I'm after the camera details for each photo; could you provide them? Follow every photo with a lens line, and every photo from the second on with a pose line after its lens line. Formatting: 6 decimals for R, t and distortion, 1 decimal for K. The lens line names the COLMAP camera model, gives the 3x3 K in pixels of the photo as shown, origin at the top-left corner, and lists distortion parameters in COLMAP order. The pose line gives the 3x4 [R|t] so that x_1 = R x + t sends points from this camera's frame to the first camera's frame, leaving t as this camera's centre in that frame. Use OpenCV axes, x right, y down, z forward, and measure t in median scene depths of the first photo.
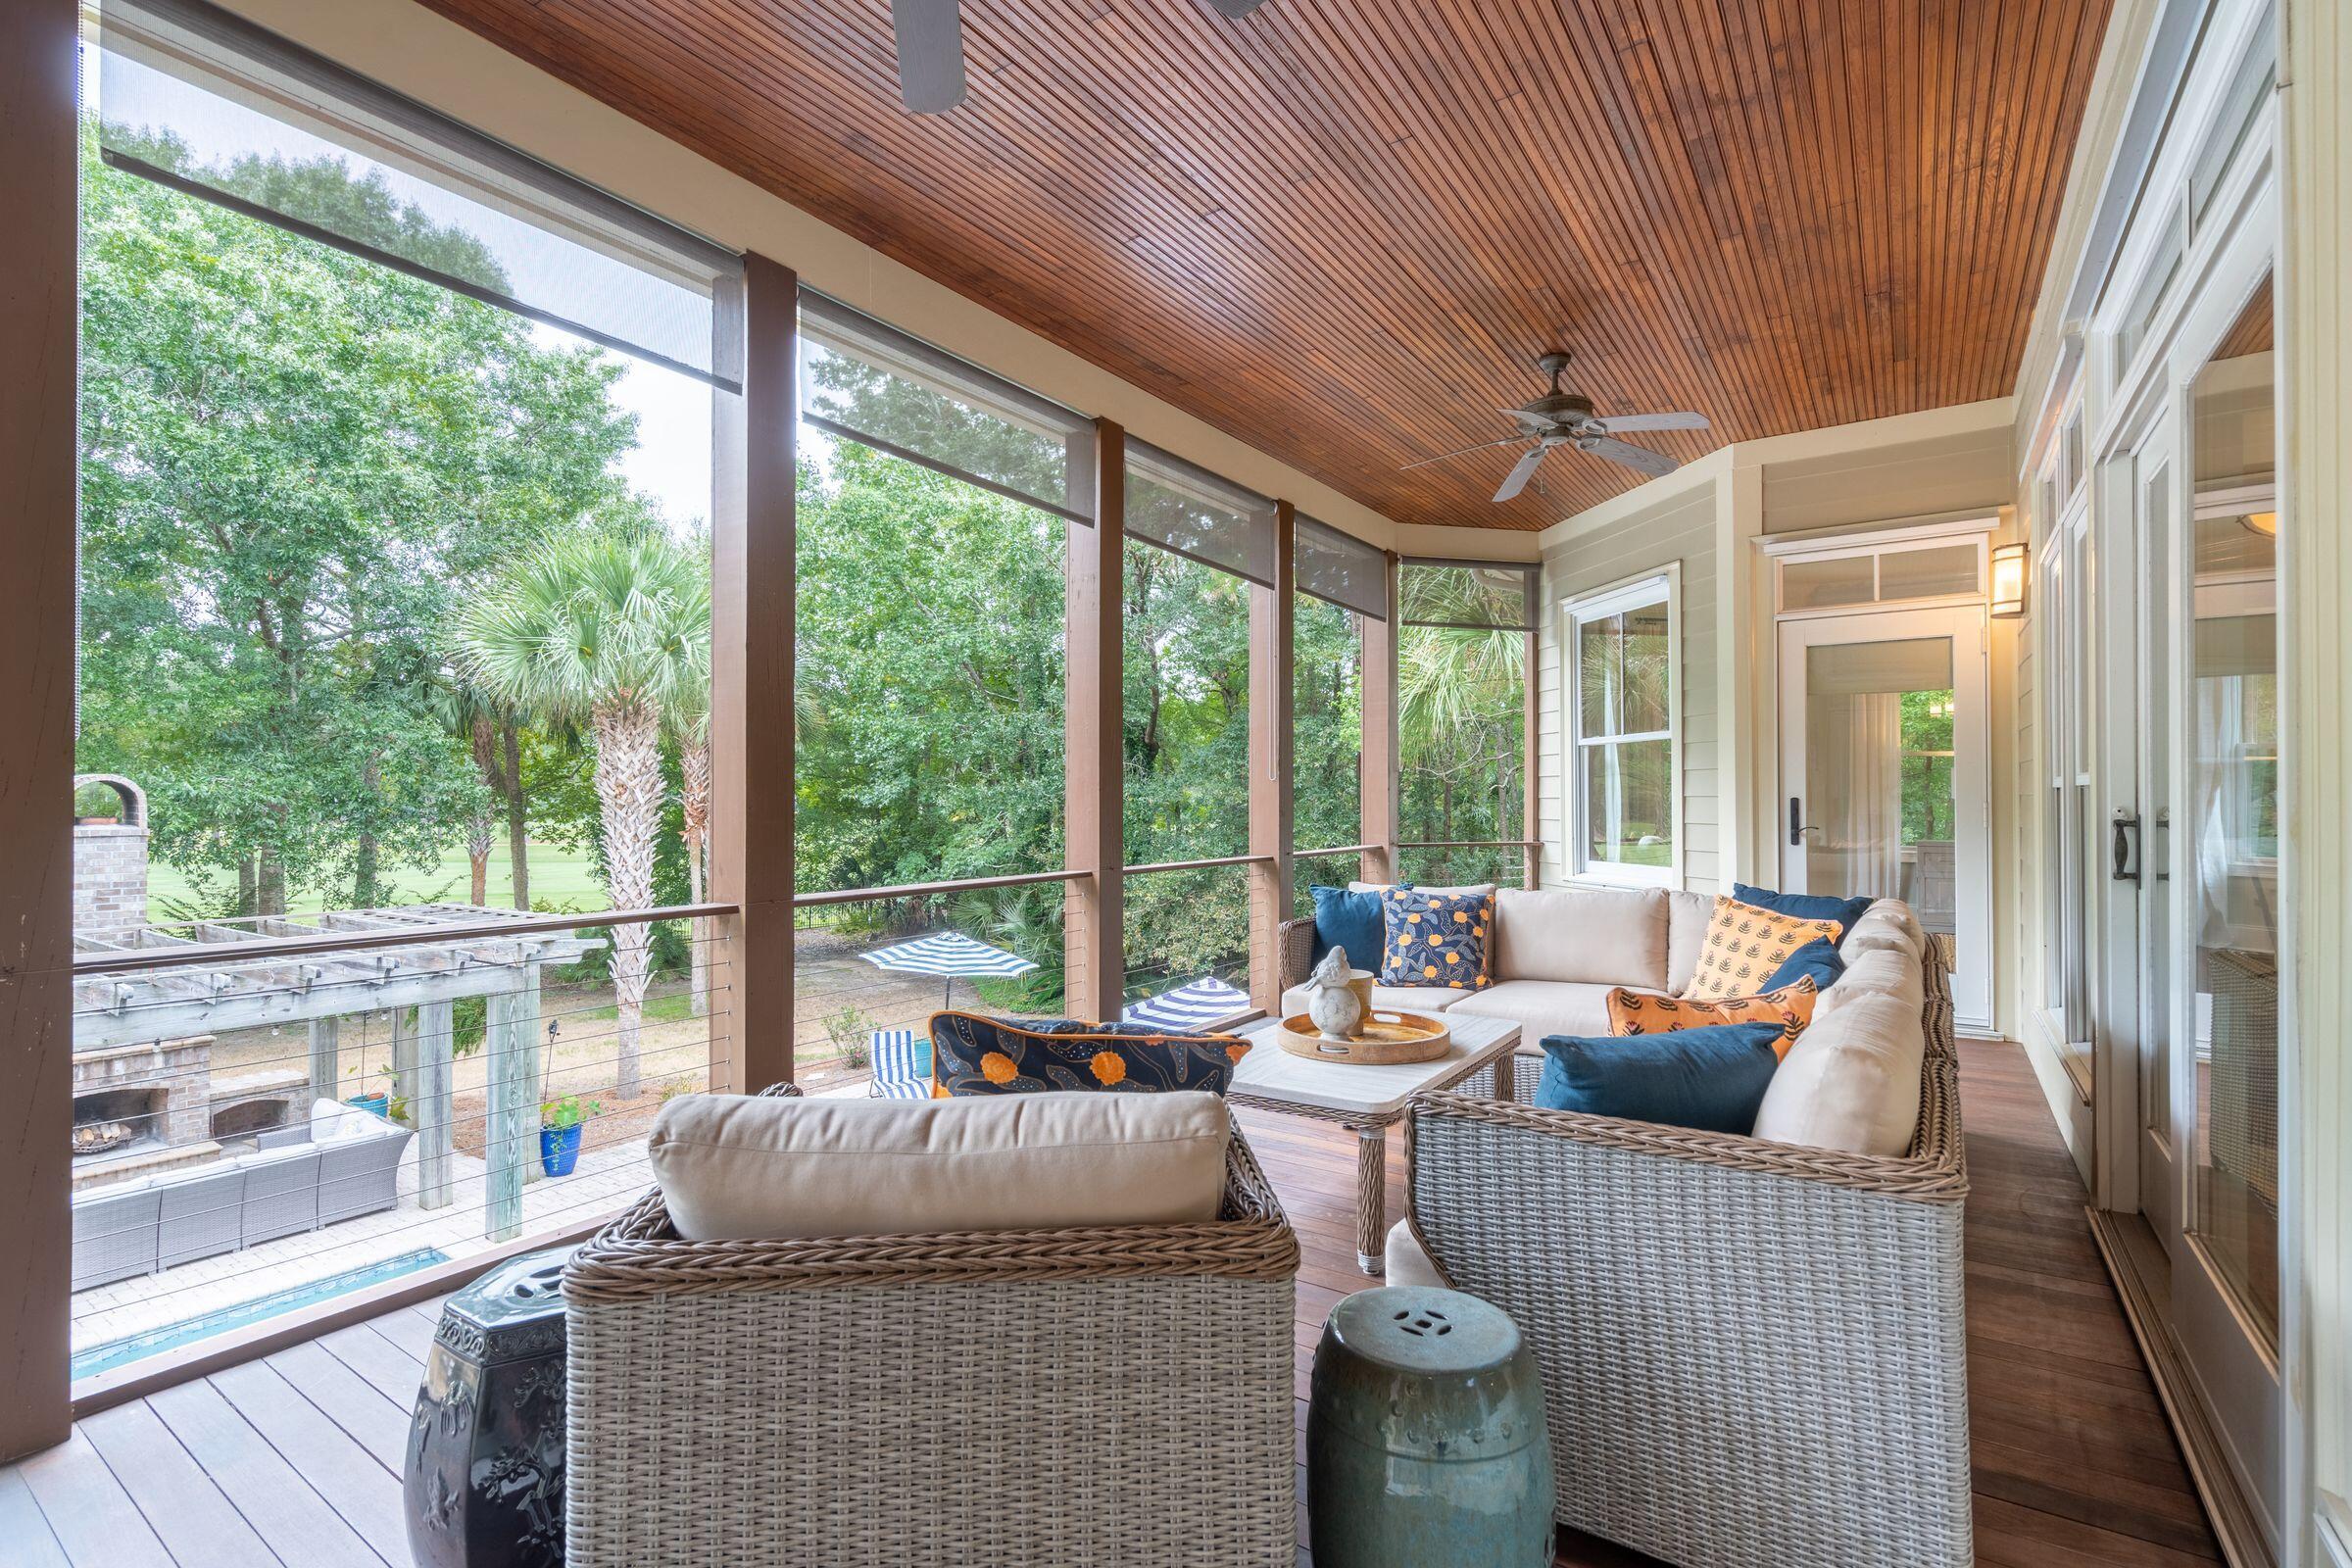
lens RADIAL K [[1064.9, 0, 1177.5], [0, 1064.9, 792.4], [0, 0, 1]] dist [-0.005249, 0.001646]
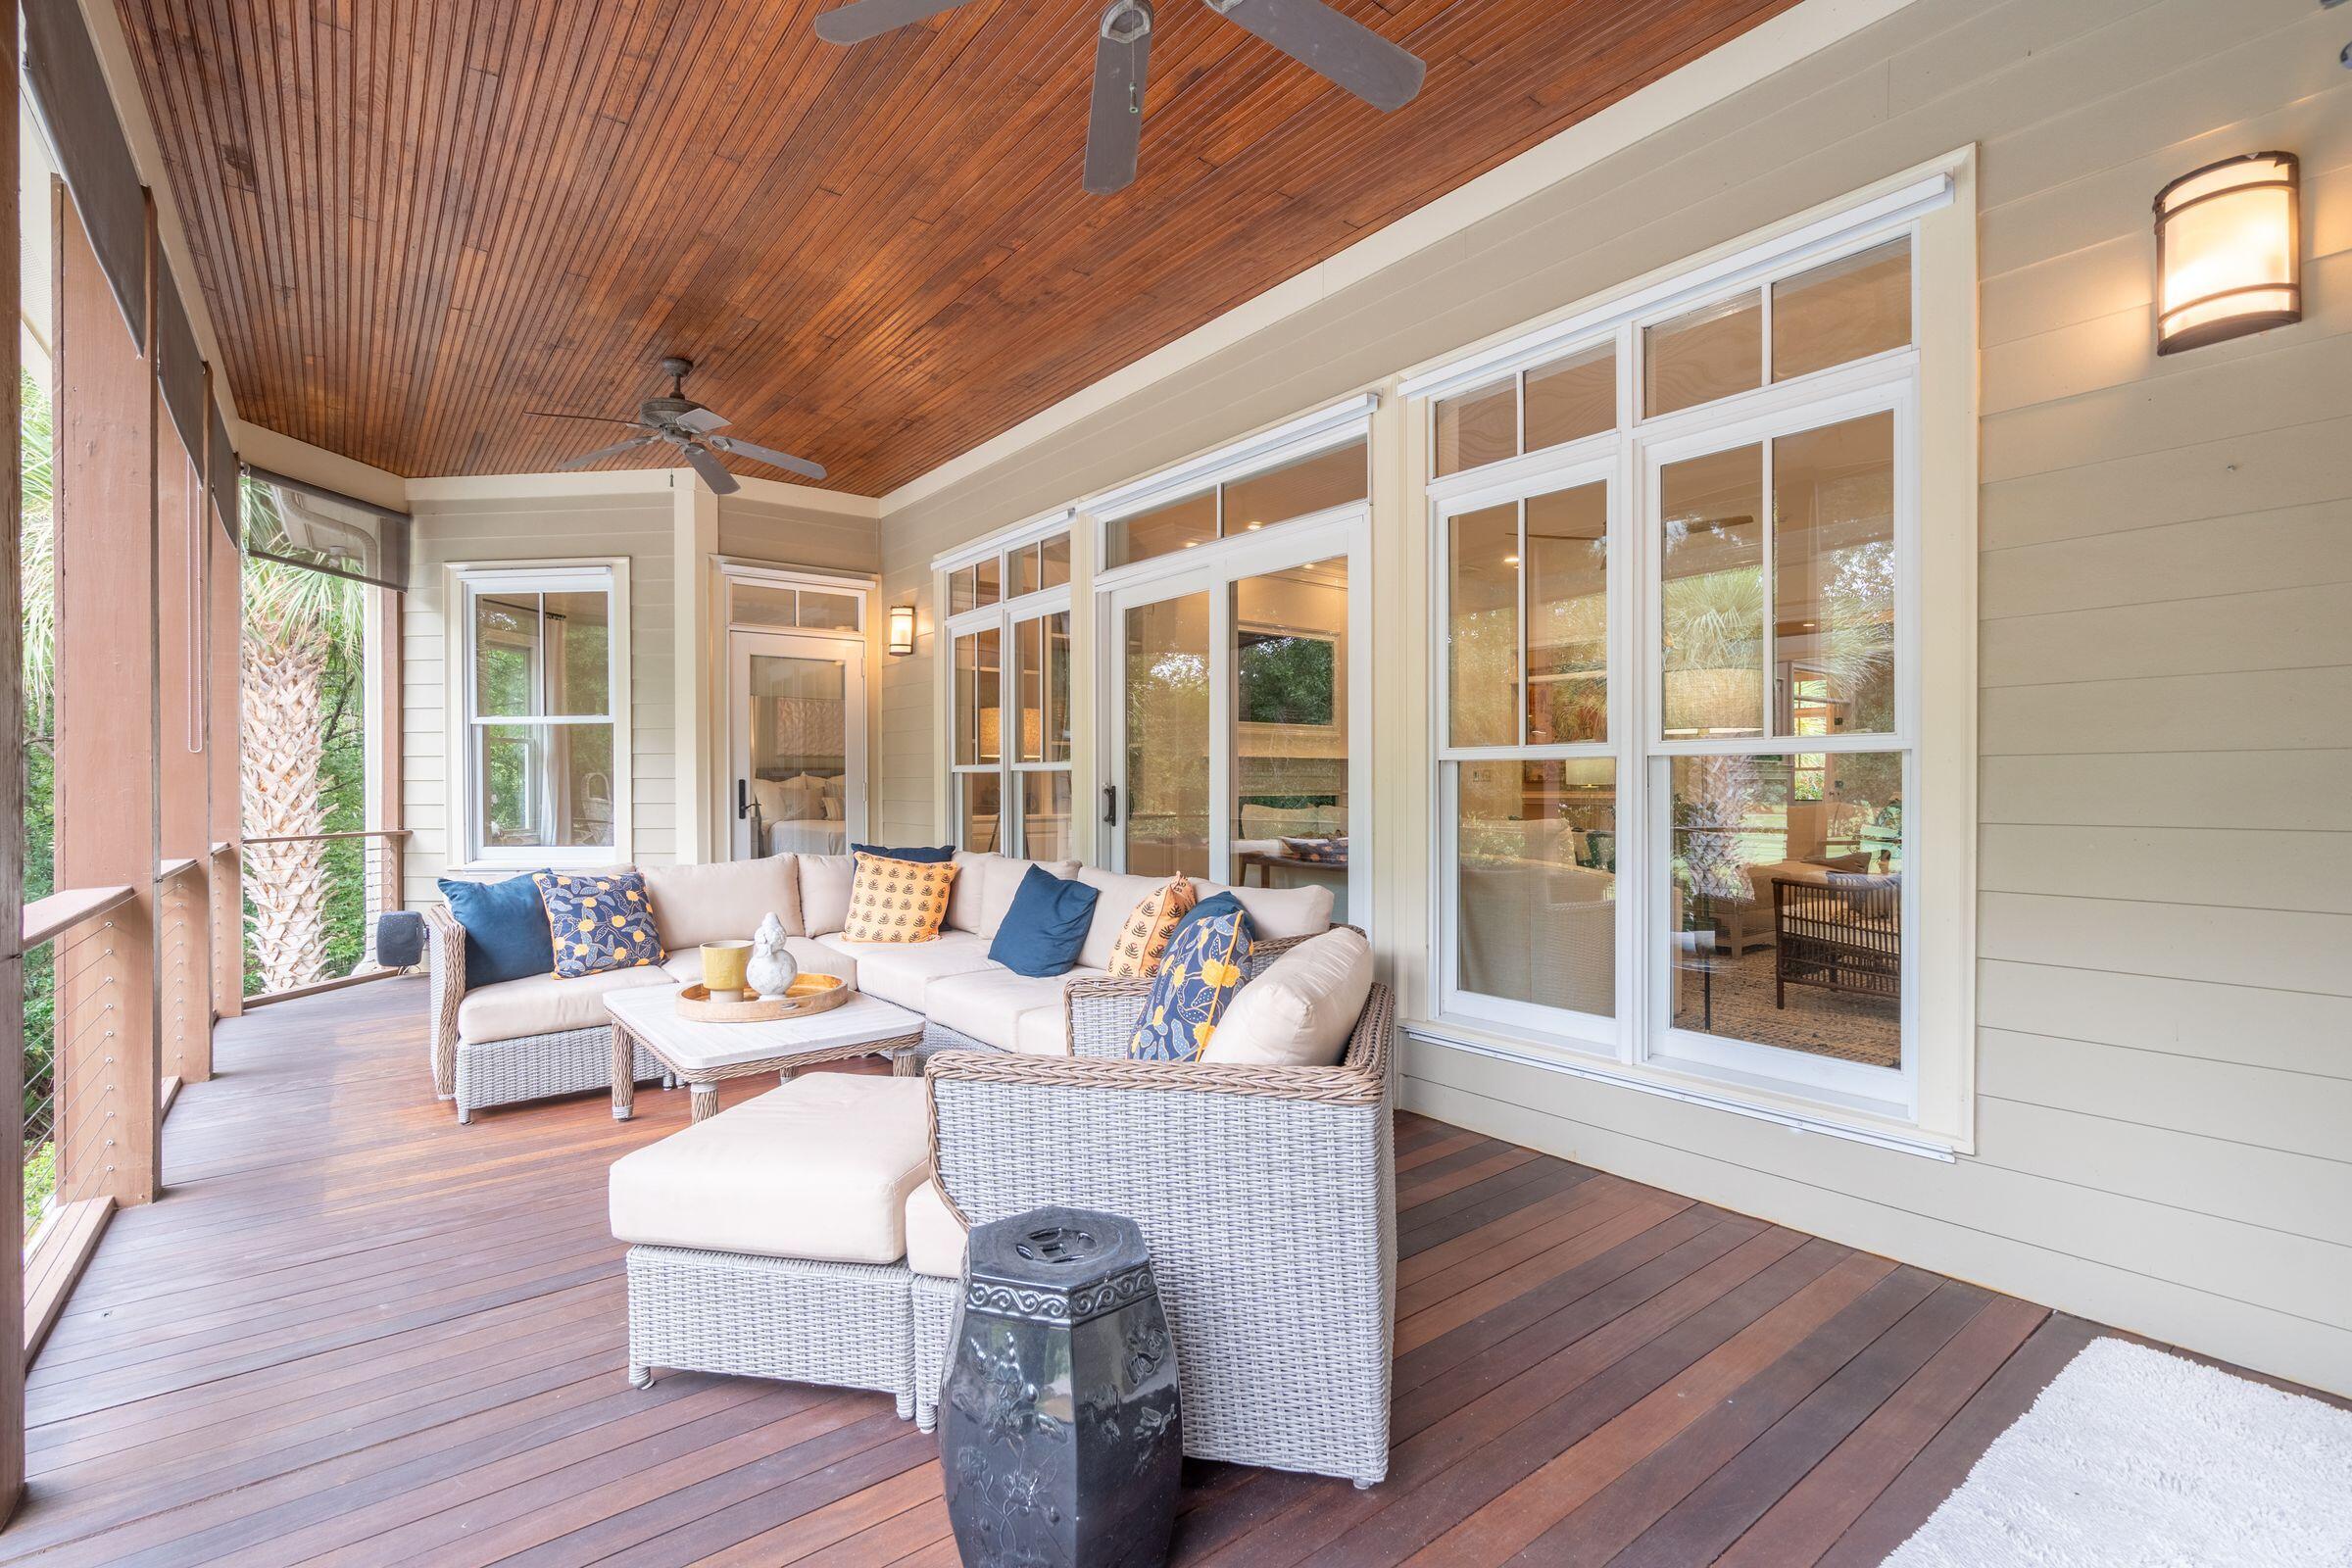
lens RADIAL K [[1064.9, 0, 1179.1], [0, 1064.9, 785.3], [0, 0, 1]] dist [-0.005249, 0.001646]
pose [[0.298386, -0.000956, 0.954445, -0.494740], [-0.003880, 0.999990, 0.002214, 0.008588], [-0.954437, -0.004364, 0.298379, 0.197041]]
